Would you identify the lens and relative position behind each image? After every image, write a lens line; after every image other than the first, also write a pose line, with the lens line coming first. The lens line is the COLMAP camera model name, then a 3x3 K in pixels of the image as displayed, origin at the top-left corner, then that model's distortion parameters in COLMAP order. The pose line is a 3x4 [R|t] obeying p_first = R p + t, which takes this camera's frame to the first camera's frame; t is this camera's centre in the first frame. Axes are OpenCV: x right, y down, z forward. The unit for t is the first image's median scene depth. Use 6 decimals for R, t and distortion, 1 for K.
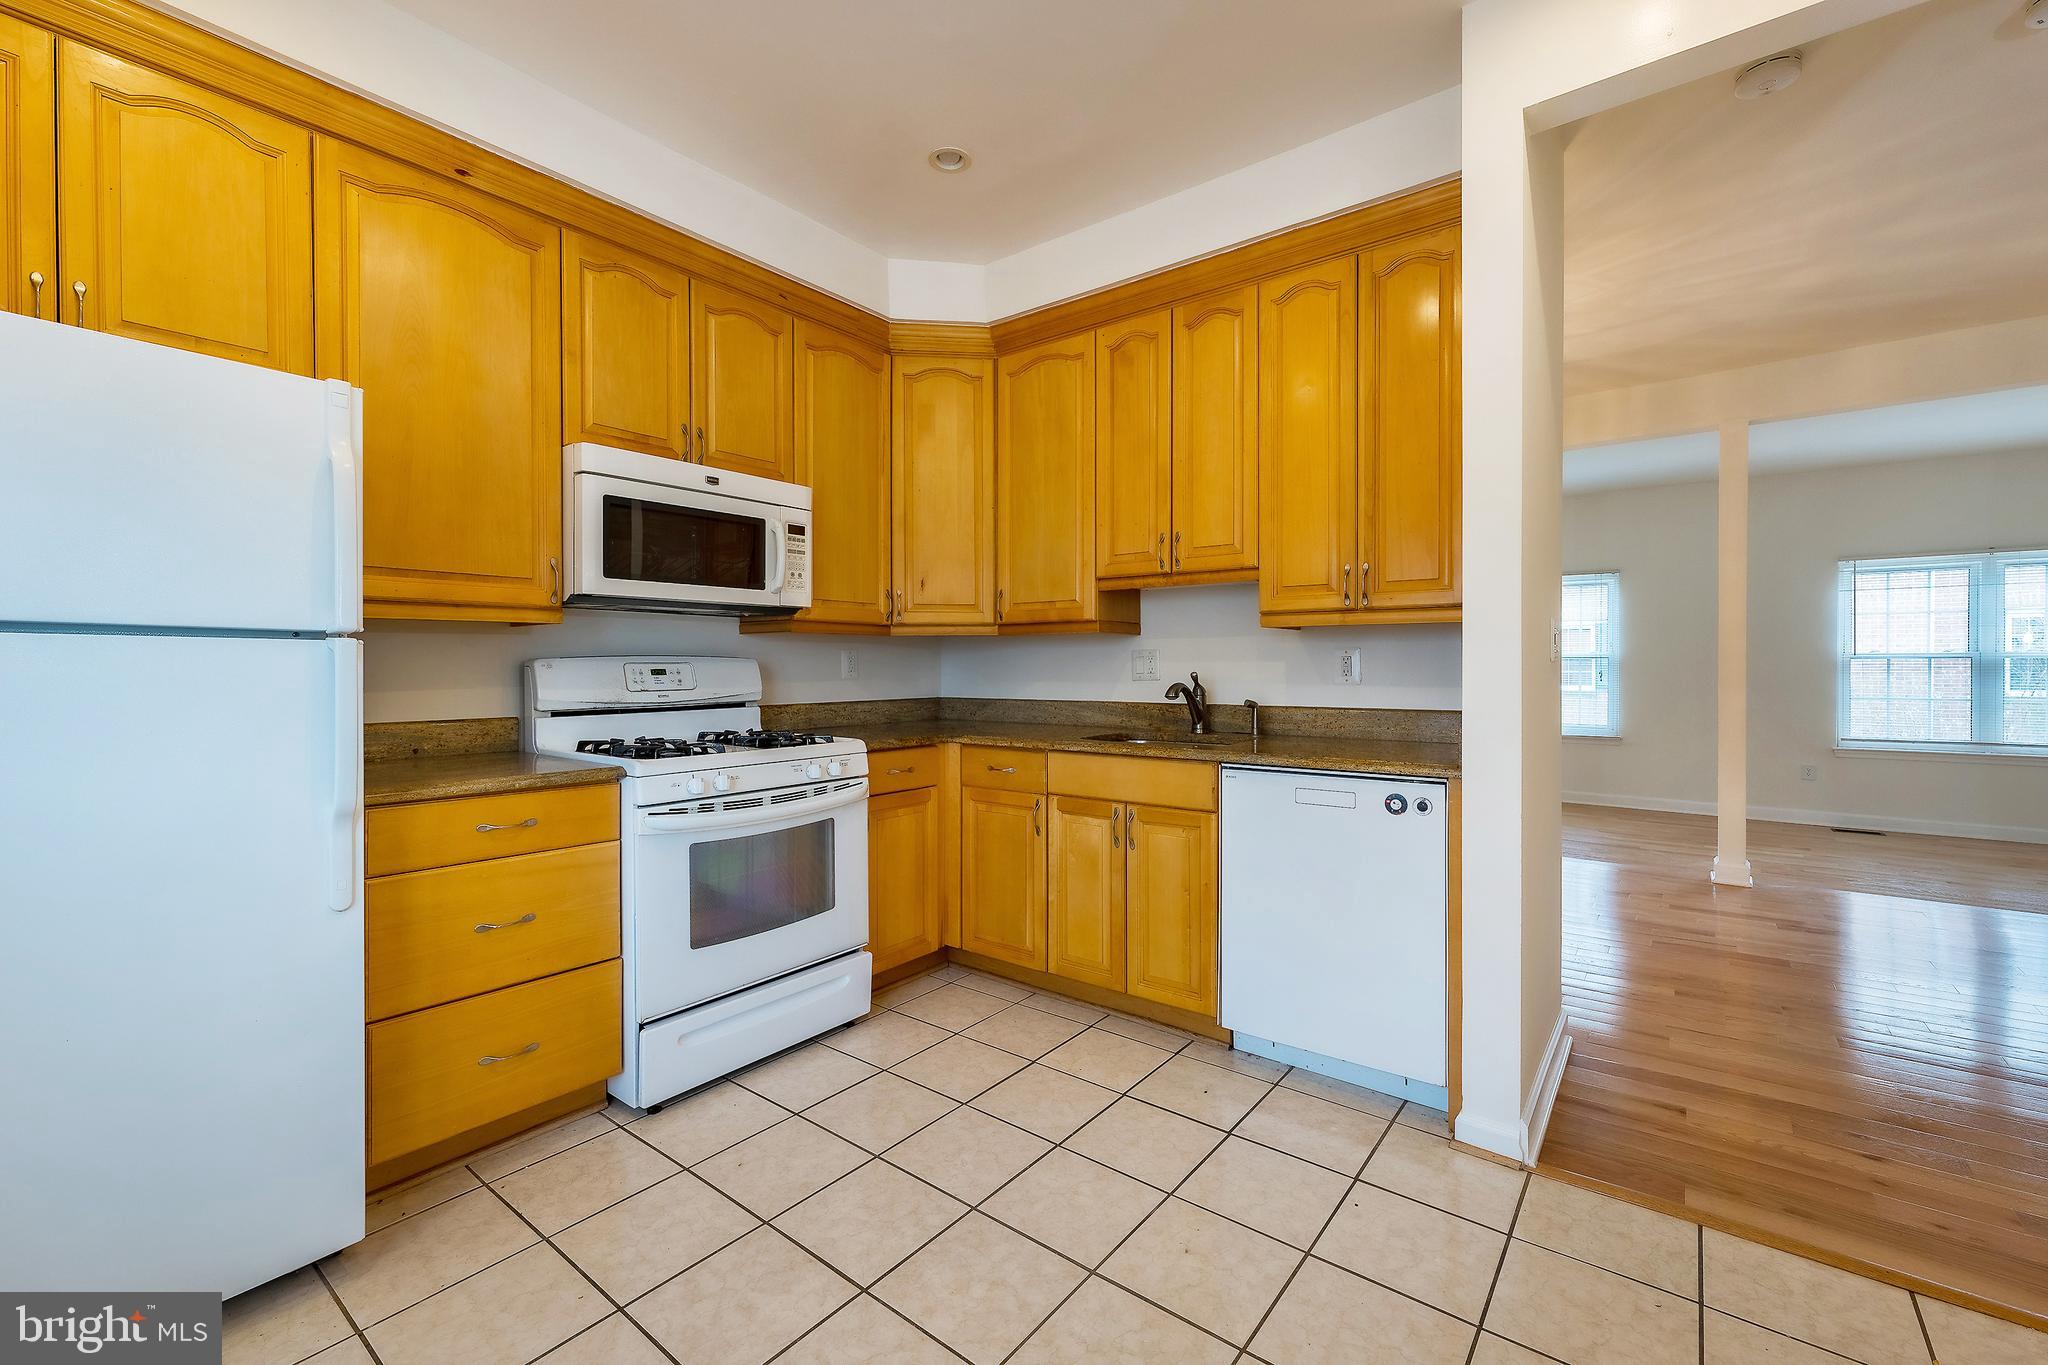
lens RADIAL K [[809.9, 0, 1067.4], [0, 809.9, 677.5], [0, 0, 1]] dist [0.000425, -0.000002]
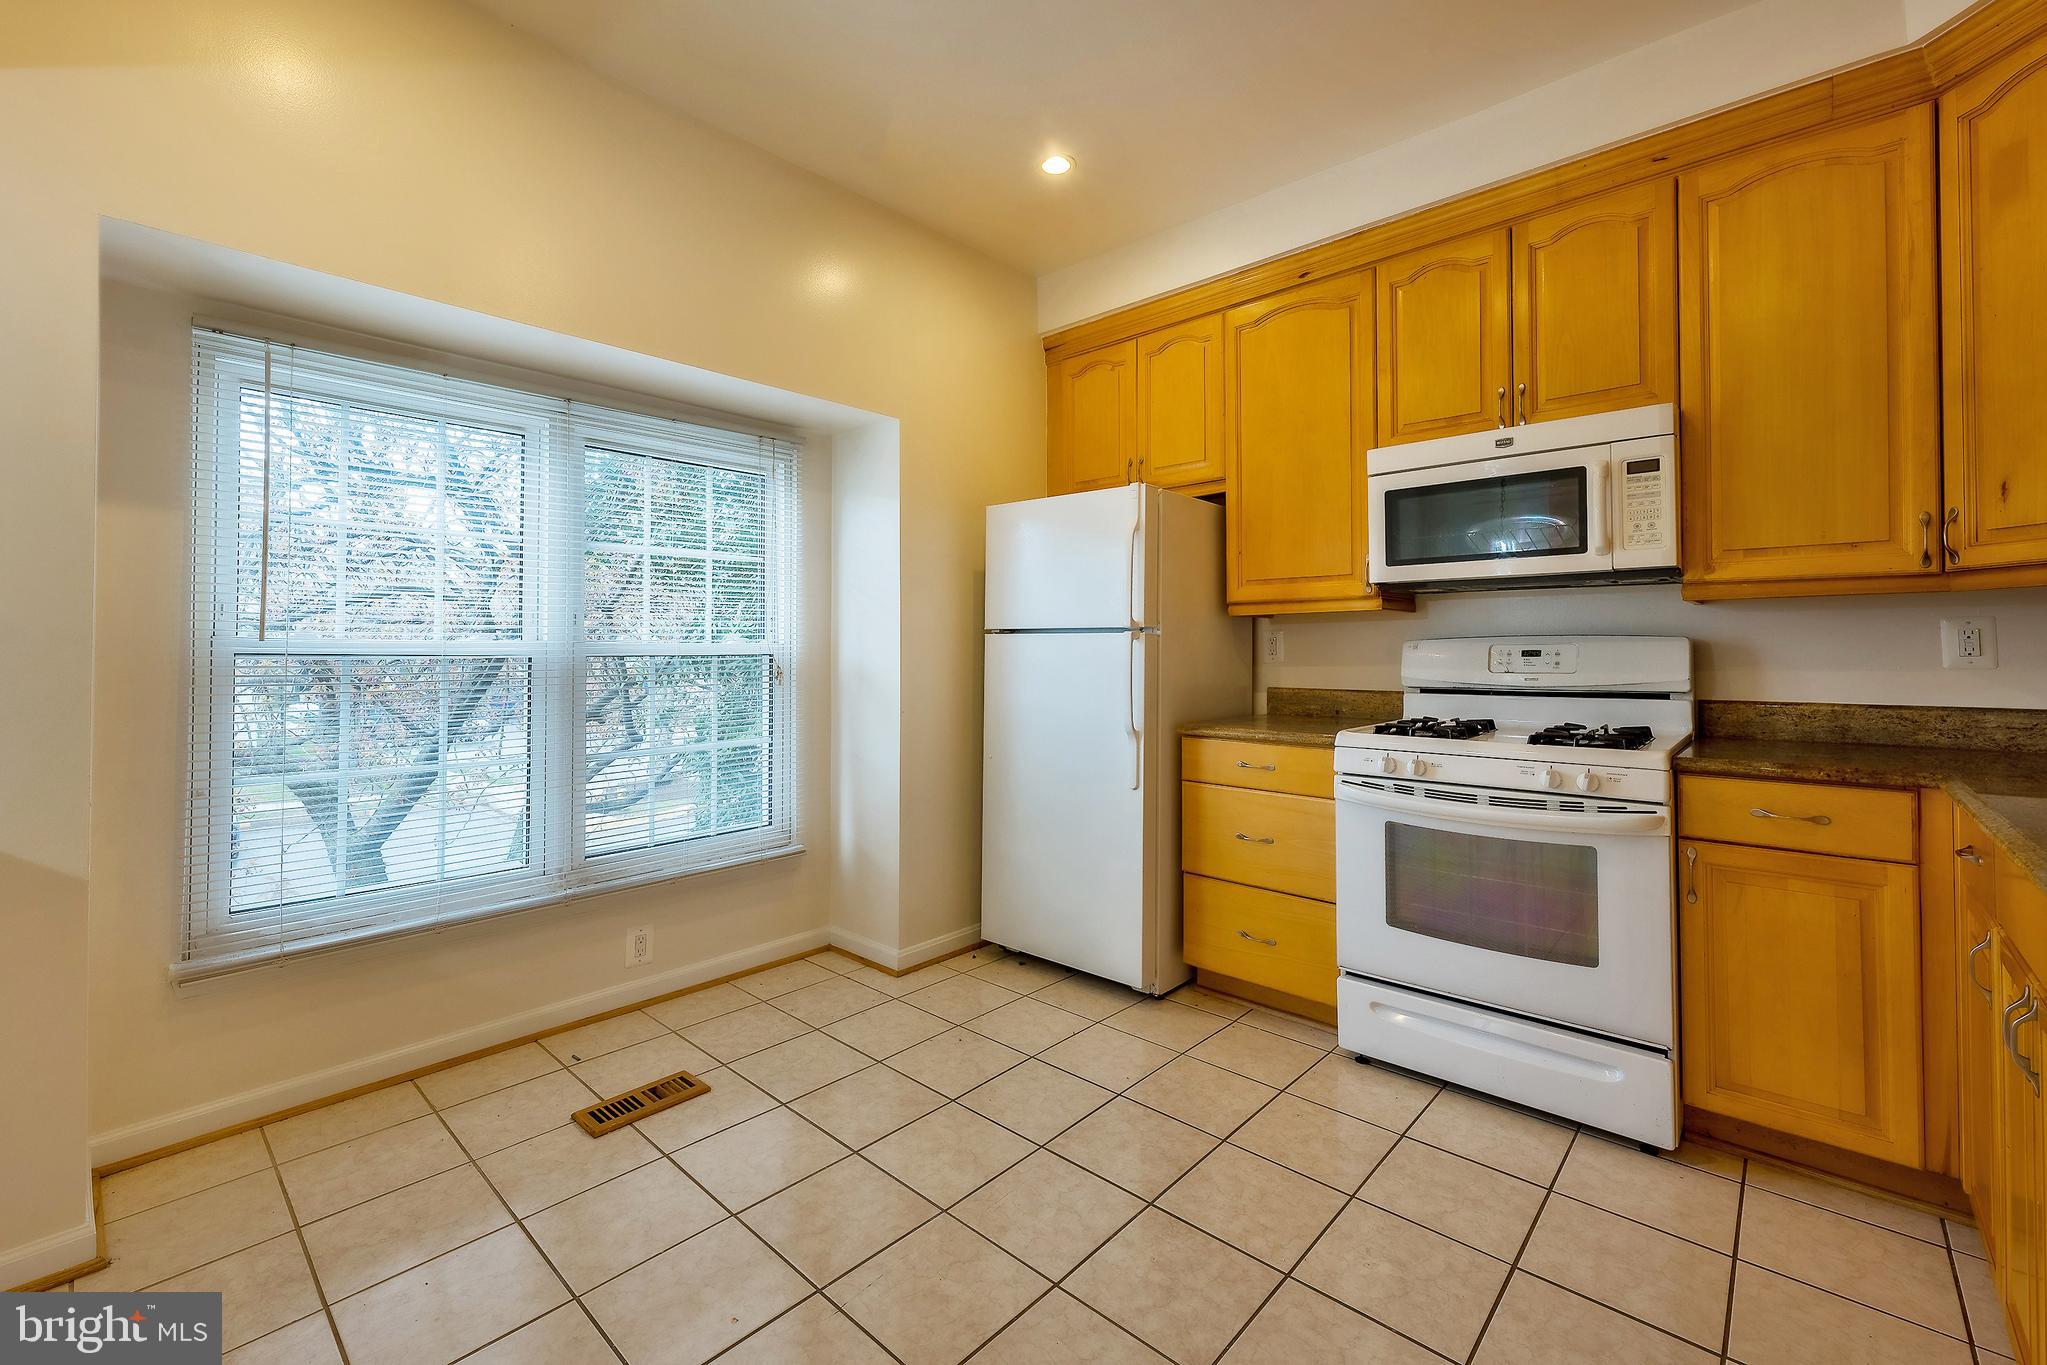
lens RADIAL K [[846.5, 0, 1008.5], [0, 846.5, 643.5], [0, 0, 1]] dist [-0.000139, 0.000116]
pose [[-0.084001, -0.005555, -0.996450, 0.520415], [-0.012533, 0.999911, -0.004518, -0.006143], [0.996387, 0.012109, -0.084063, 0.495298]]
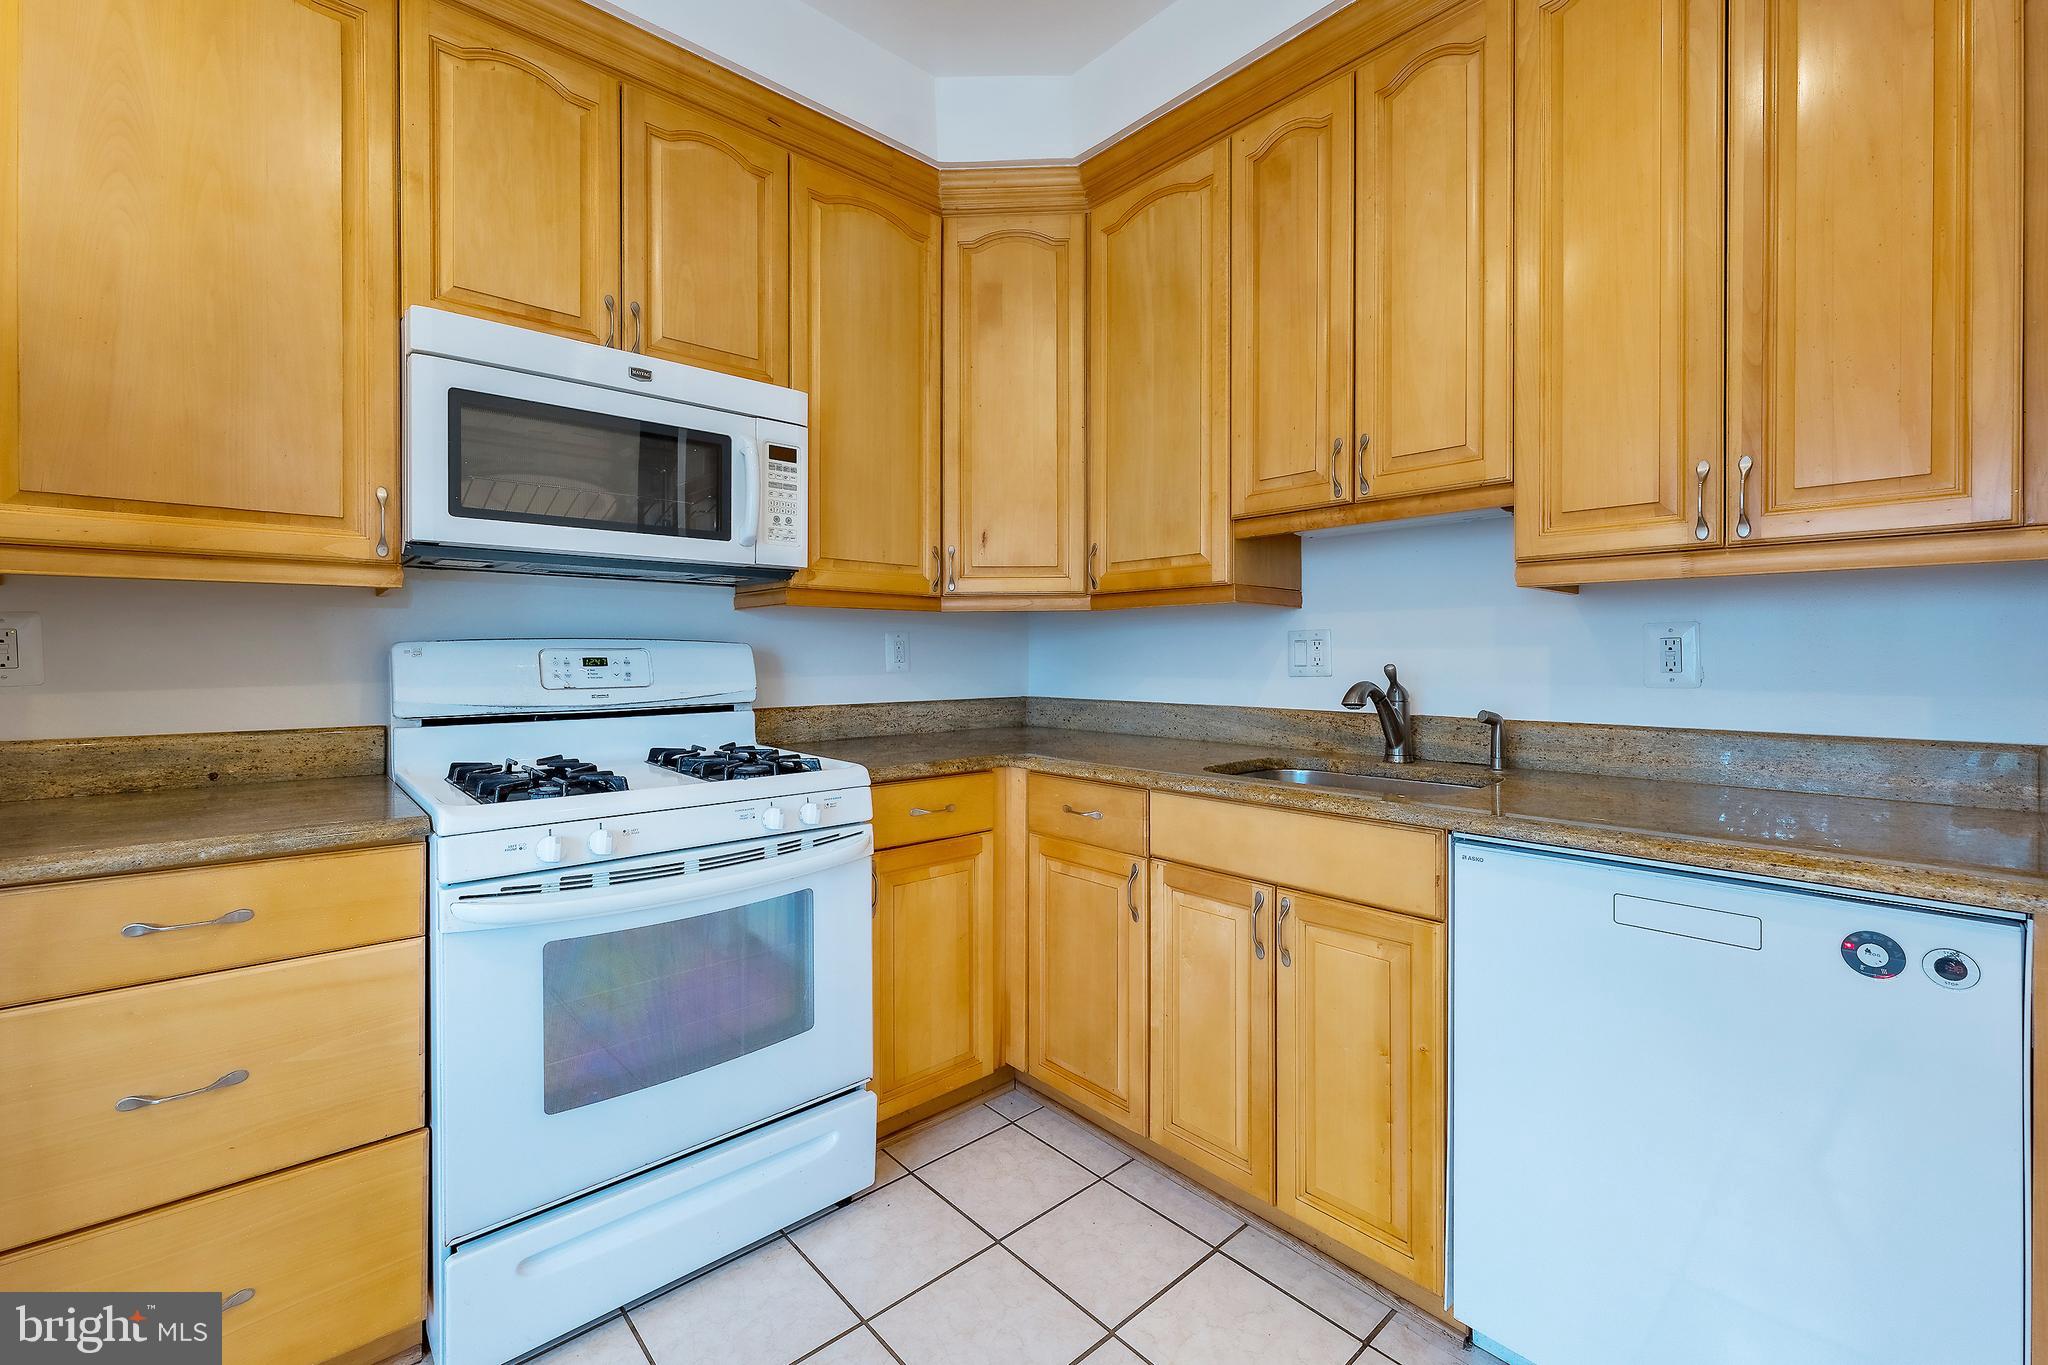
lens RADIAL K [[852.8, 0, 1084.3], [0, 852.8, 661.4], [0, 0, 1]] dist [-0.000794, -0.000097]
pose [[0.987179, 0.002582, -0.159599, 0.031954], [-0.003933, 0.999959, -0.008148, -0.002798], [0.159571, 0.008671, 0.987148, 0.345805]]
